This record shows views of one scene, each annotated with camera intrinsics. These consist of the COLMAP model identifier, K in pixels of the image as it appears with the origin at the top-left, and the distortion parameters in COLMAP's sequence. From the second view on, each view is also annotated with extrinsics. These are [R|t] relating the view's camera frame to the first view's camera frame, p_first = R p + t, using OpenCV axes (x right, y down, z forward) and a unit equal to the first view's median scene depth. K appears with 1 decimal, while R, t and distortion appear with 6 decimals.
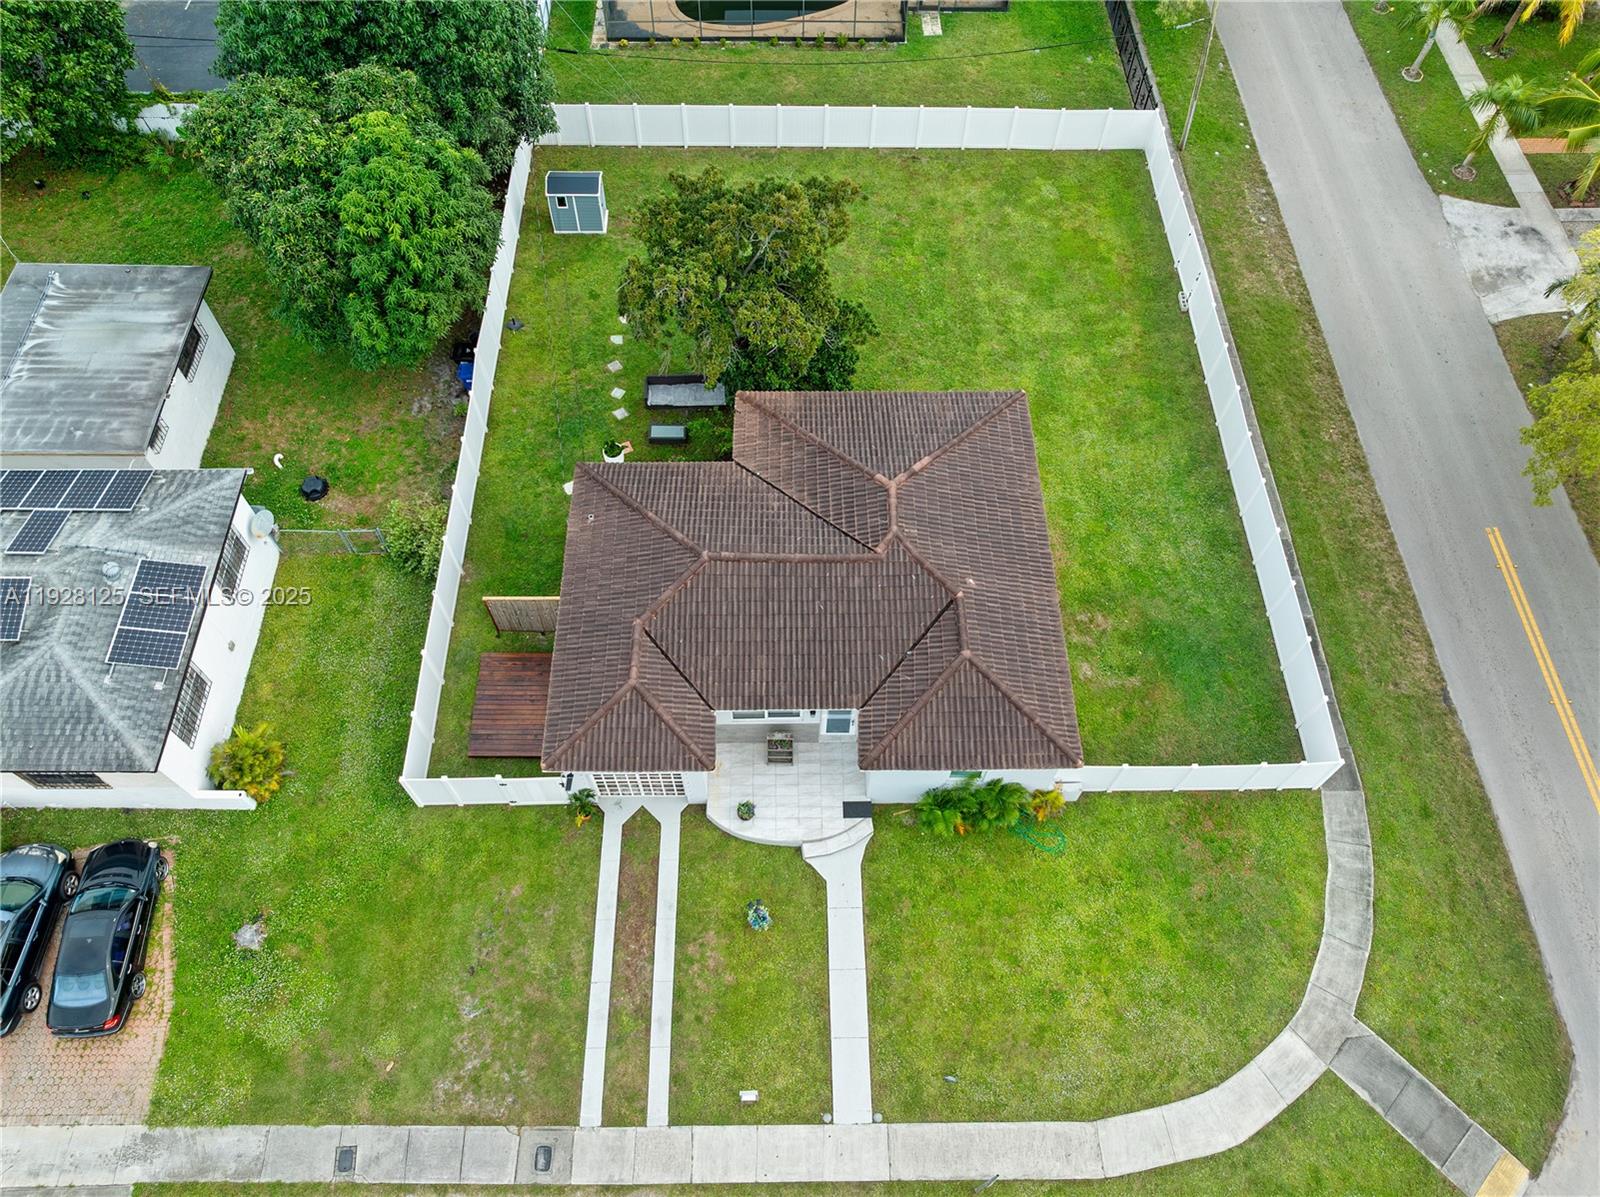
lens RADIAL K [[1143.2, 0, 816.7], [0, 1143.2, 585.4], [0, 0, 1]] dist [-0.038577, 0.019321]
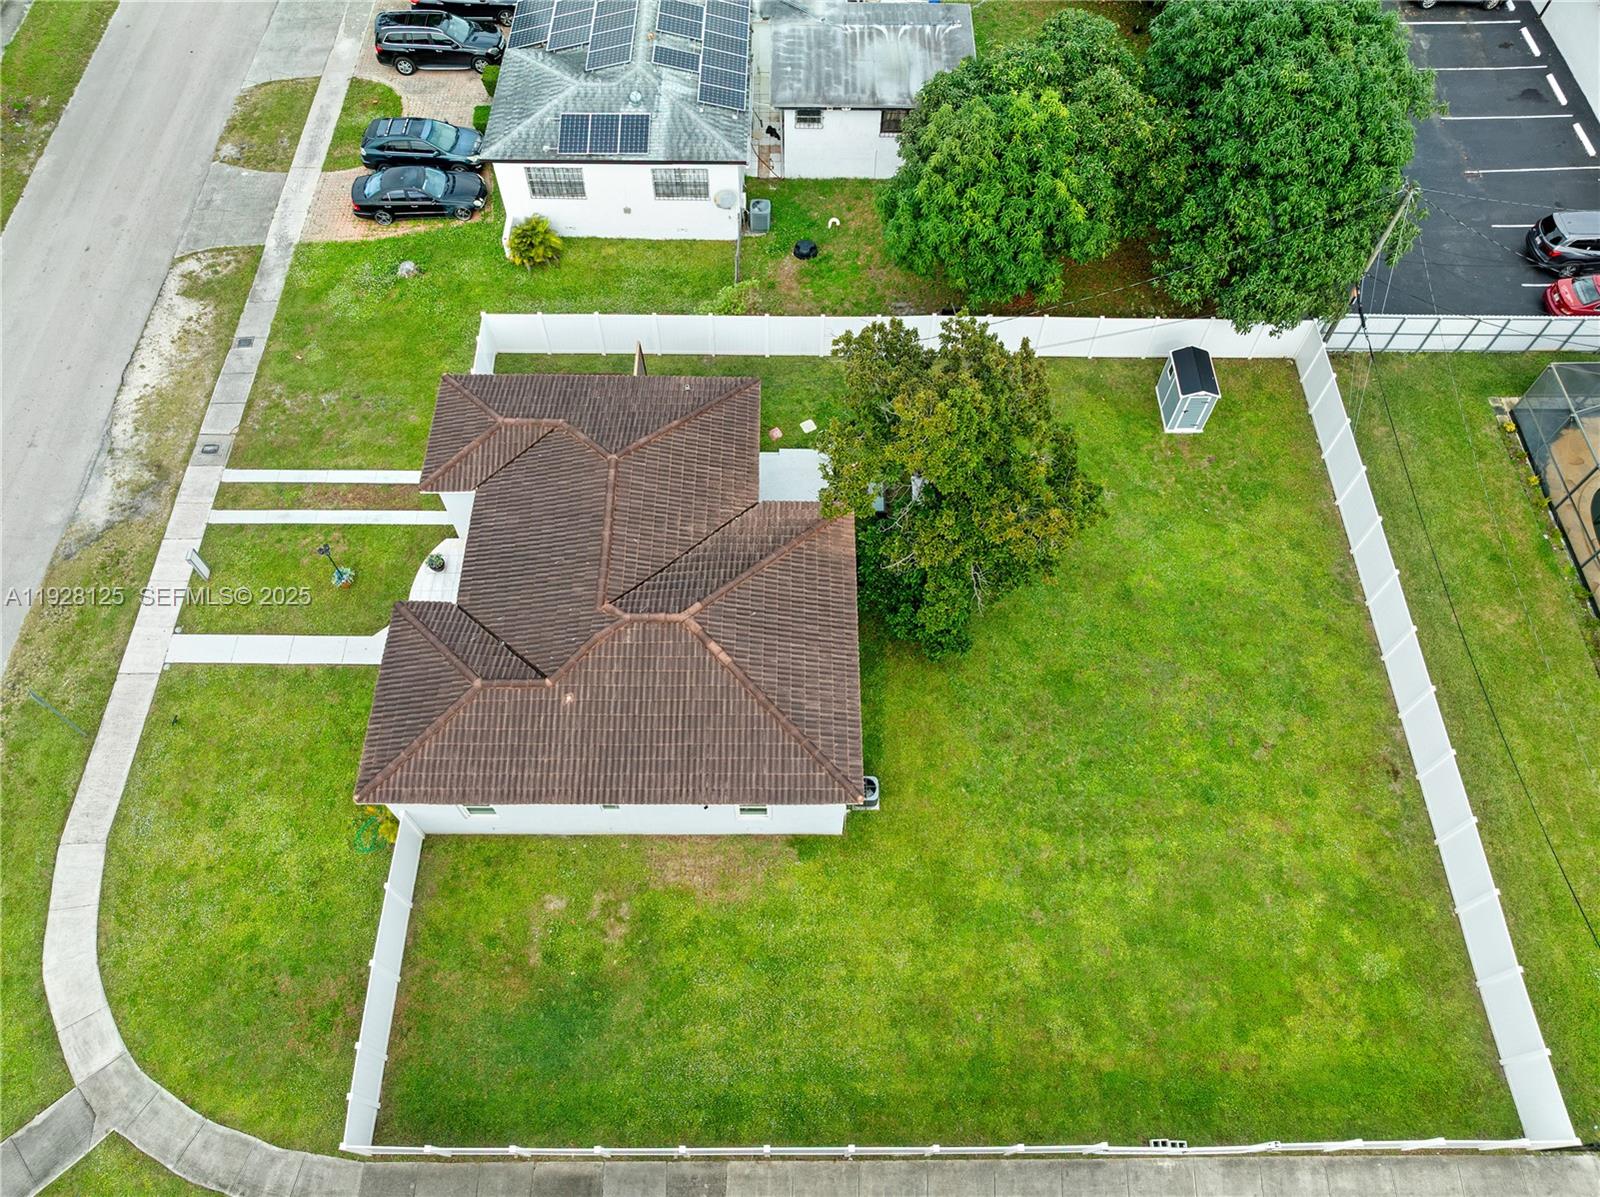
lens RADIAL K [[1143.2, 0, 800.4], [0, 1143.2, 590.3], [0, 0, 1]] dist [-0.038577, 0.019321]
pose [[-0.018813, 0.846523, -0.532019, 0.566951], [-0.858810, 0.258782, 0.442129, -0.615802], [0.511949, 0.465221, 0.722134, 0.401894]]
